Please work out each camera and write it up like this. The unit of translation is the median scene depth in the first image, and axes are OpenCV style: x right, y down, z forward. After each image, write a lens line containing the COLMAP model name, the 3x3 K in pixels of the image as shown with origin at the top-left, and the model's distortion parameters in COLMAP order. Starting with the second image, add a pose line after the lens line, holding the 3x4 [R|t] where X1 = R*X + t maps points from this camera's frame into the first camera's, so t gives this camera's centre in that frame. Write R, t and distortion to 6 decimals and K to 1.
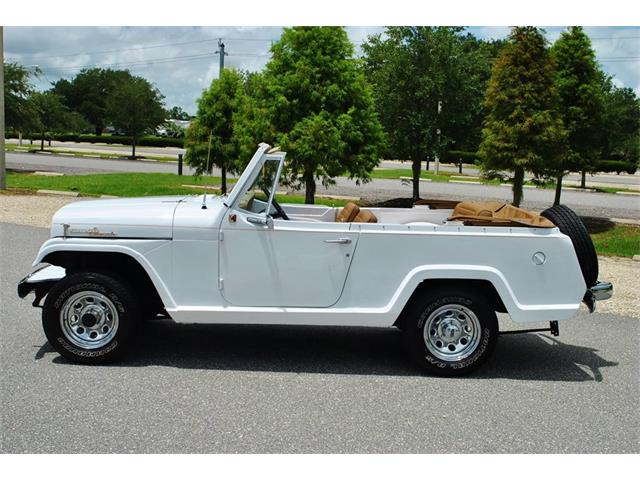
lens RADIAL K [[792.5, 0, 318.2], [0, 792.5, 236.8], [0, 0, 1]] dist [-0.054438, 0.000000]
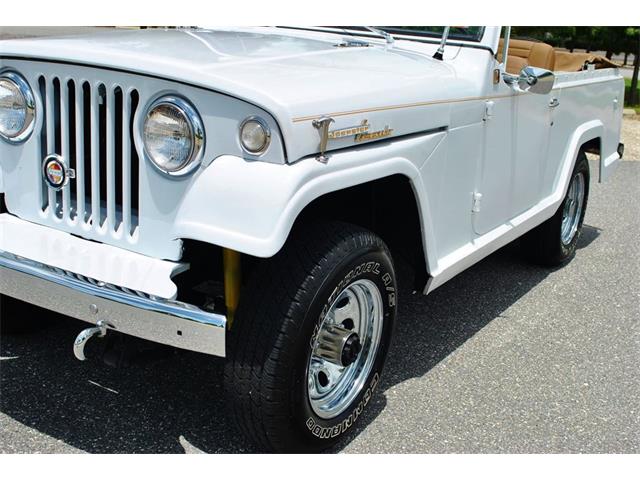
lens RADIAL K [[792.5, 0, 315.9], [0, 792.5, 236.4], [0, 0, 1]] dist [-0.054438, 0.000000]
pose [[0.559179, -0.219763, 0.799389, -0.606648], [0.037196, 0.969906, 0.240621, -0.049760], [-0.828212, -0.104816, 0.550526, 0.781498]]
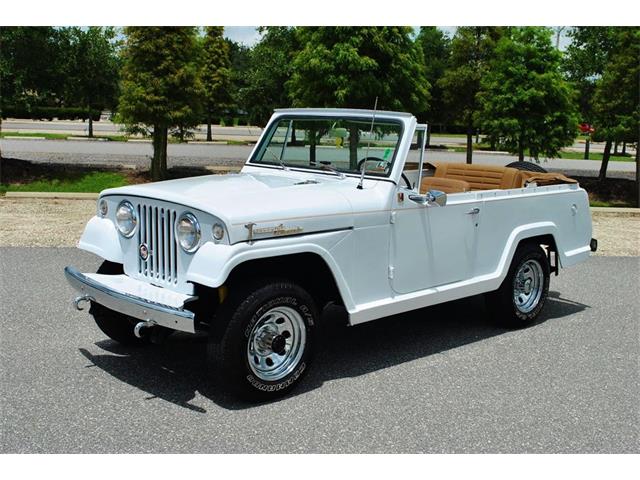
lens RADIAL K [[792.5, 0, 317.8], [0, 792.5, 242.4], [0, 0, 1]] dist [-0.054438, 0.000000]
pose [[0.746111, -0.121598, 0.654624, -0.747566], [0.072479, 0.992172, 0.101690, -0.068601], [-0.661865, -0.028426, 0.749084, 0.387017]]
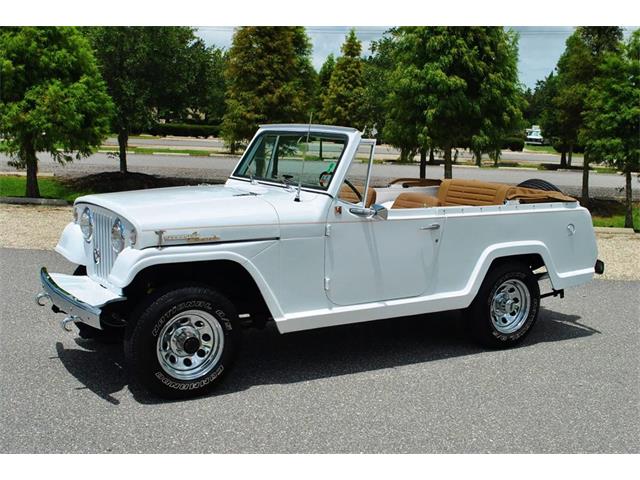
lens RADIAL K [[792.5, 0, 322.4], [0, 792.5, 244.3], [0, 0, 1]] dist [-0.054438, 0.000000]
pose [[0.864642, -0.082565, 0.495557, -0.562267], [0.056572, 0.996130, 0.067260, -0.045467], [-0.499193, -0.030121, 0.865967, 0.220311]]
